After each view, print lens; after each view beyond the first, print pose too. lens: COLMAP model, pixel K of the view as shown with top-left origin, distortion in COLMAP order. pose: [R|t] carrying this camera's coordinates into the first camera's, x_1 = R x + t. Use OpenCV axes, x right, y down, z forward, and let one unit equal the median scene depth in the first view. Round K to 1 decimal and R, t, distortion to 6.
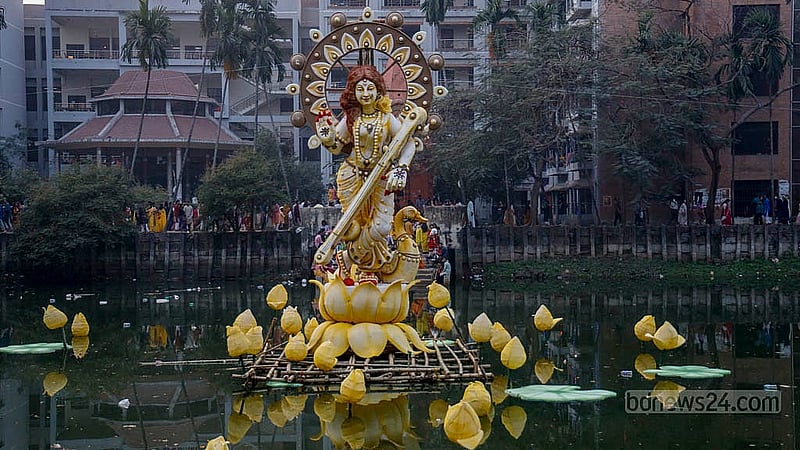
lens RADIAL K [[1214.1, 0, 400.0], [0, 1214.1, 225.0], [0, 0, 1]] dist [0.004502, -0.003069]
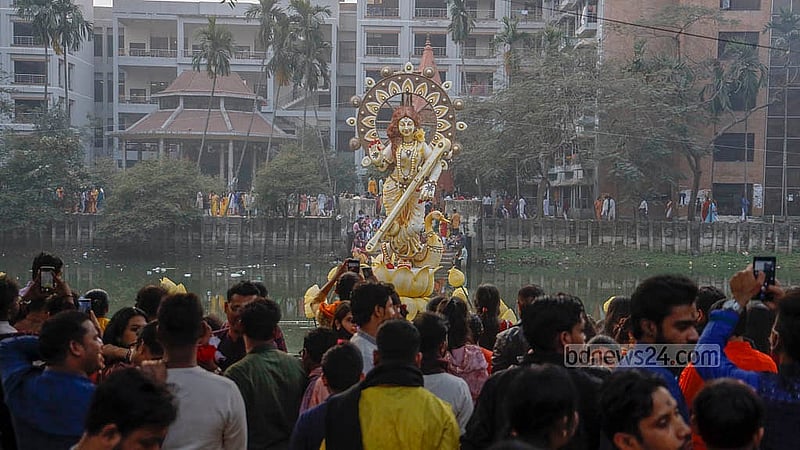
lens RADIAL K [[1214.1, 0, 400.0], [0, 1214.1, 225.0], [0, 0, 1]] dist [0.004502, -0.003069]
pose [[0.999562, 0.024763, -0.016207, -0.005148], [-0.024456, 0.999522, 0.018896, -0.012241], [0.016667, -0.018491, 0.999690, -0.173460]]
